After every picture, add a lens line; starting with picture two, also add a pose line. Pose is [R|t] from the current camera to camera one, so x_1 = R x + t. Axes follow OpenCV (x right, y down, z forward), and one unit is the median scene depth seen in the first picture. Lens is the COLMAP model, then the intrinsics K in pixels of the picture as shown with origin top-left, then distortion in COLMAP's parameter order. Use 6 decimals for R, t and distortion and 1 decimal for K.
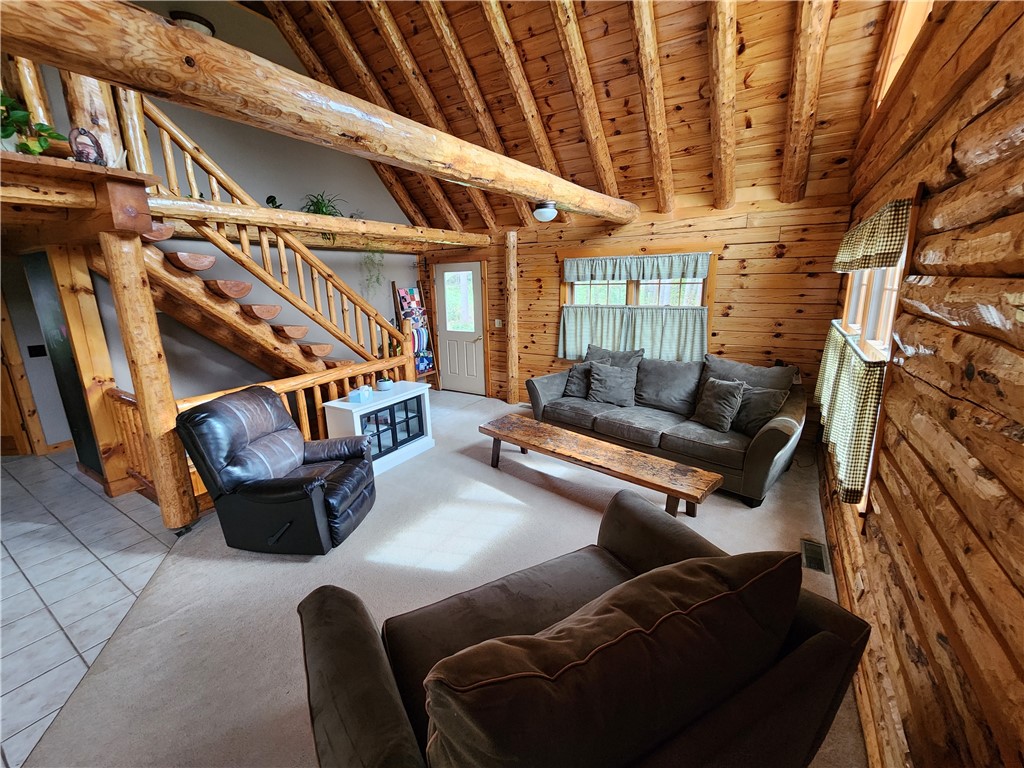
lens RADIAL K [[424.3, 0, 504.4], [0, 424.3, 379.6], [0, 0, 1]] dist [-0.002108, 0.001258]
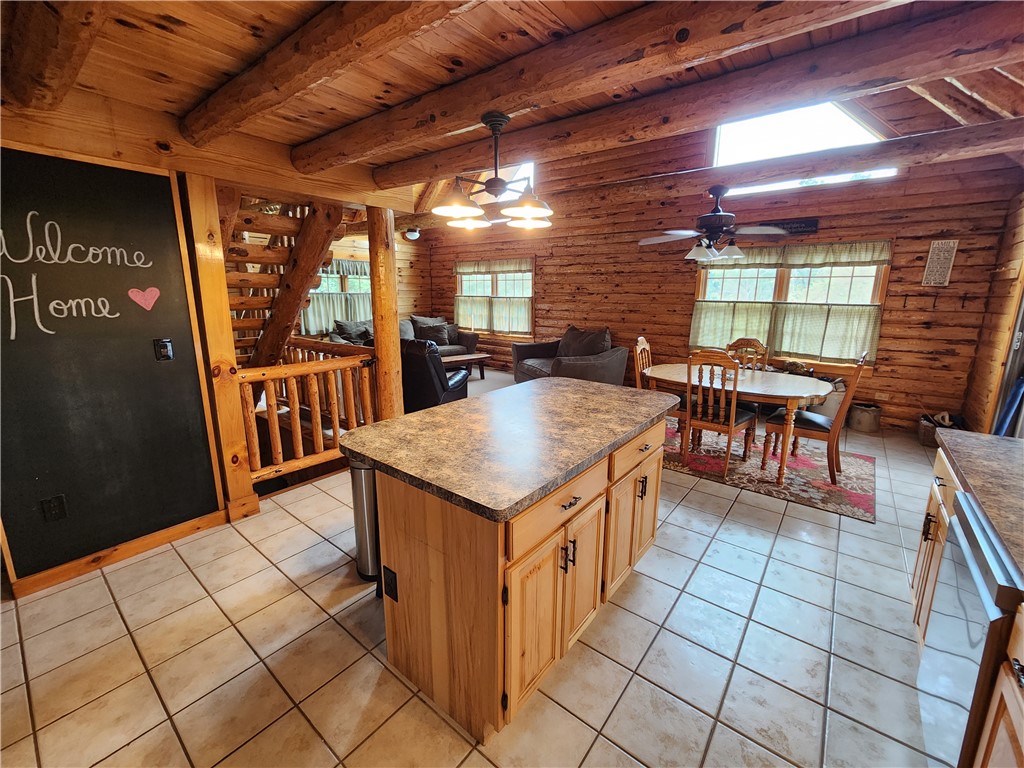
lens RADIAL K [[424.3, 0, 504.9], [0, 424.3, 374.5], [0, 0, 1]] dist [-0.002108, 0.001258]
pose [[0.113702, -0.169527, 0.978945, -1.284392], [0.220052, 0.965159, 0.141581, 0.017894], [-0.968839, 0.199321, 0.147045, 0.327799]]
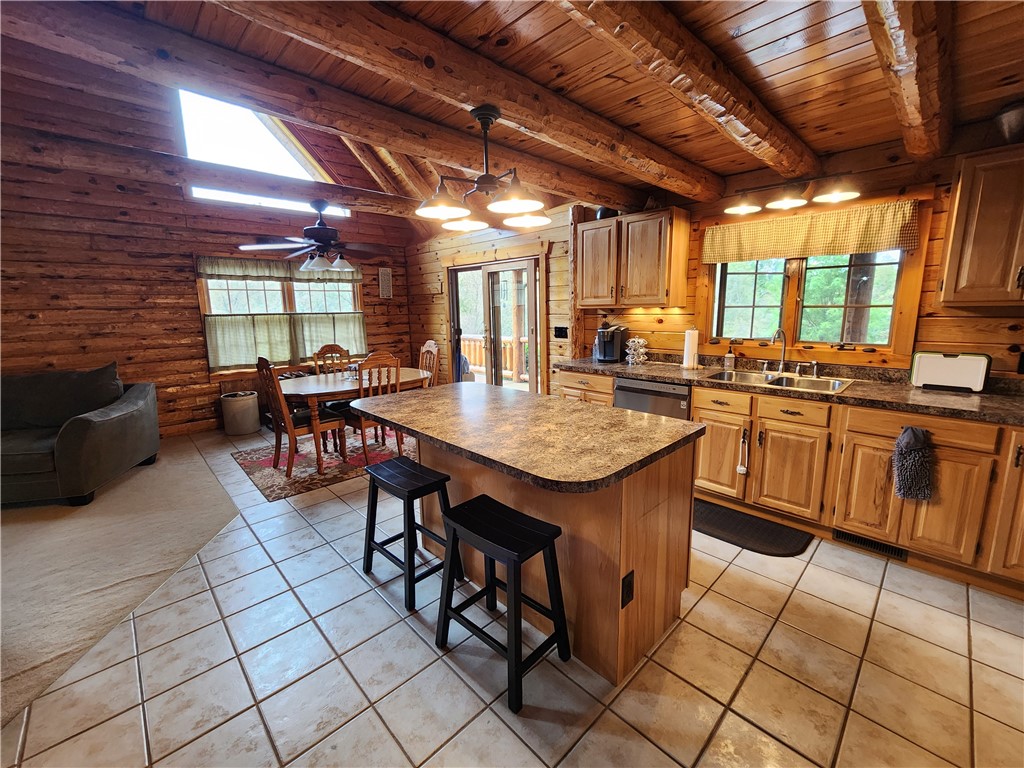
lens RADIAL K [[424.3, 0, 511.2], [0, 424.3, 381.4], [0, 0, 1]] dist [-0.002108, 0.001258]
pose [[-0.969463, -0.007874, 0.245111, -0.977107], [0.090744, 0.917024, 0.388372, -0.083018], [-0.227831, 0.398754, -0.888306, 0.763739]]
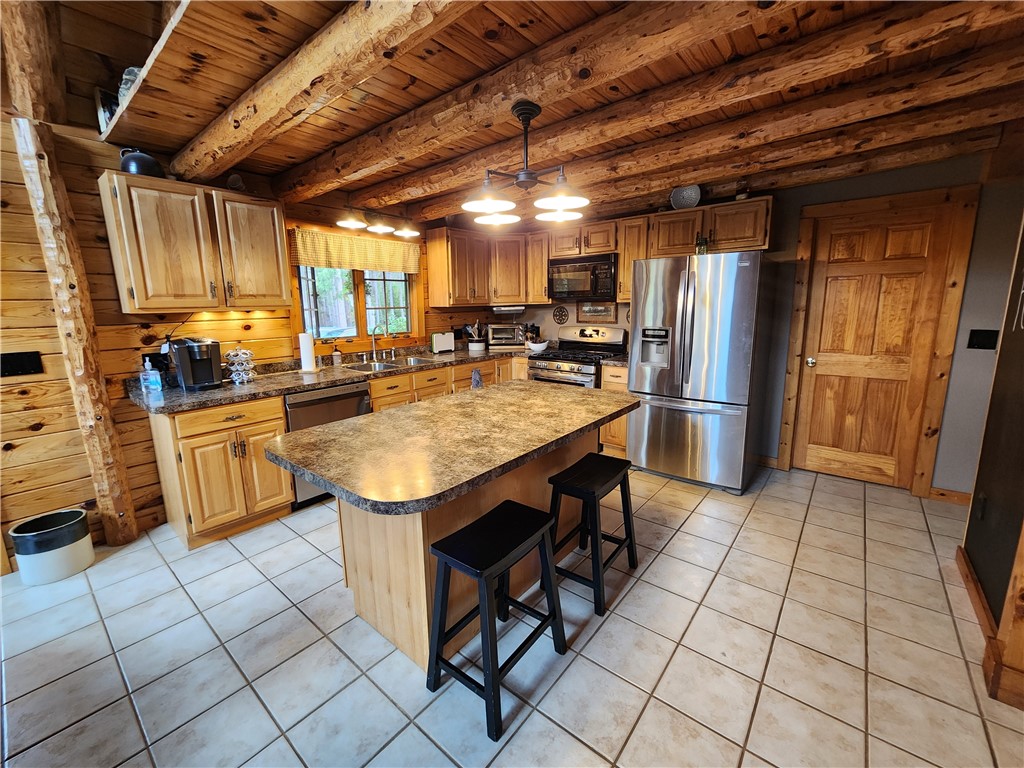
lens RADIAL K [[424.3, 0, 490.2], [0, 424.3, 373.0], [0, 0, 1]] dist [-0.002108, 0.001258]
pose [[-0.155515, 0.174228, -0.972348, -0.591223], [-0.201379, 0.958061, 0.203876, -0.018178], [0.967089, 0.227516, -0.113907, 0.498844]]
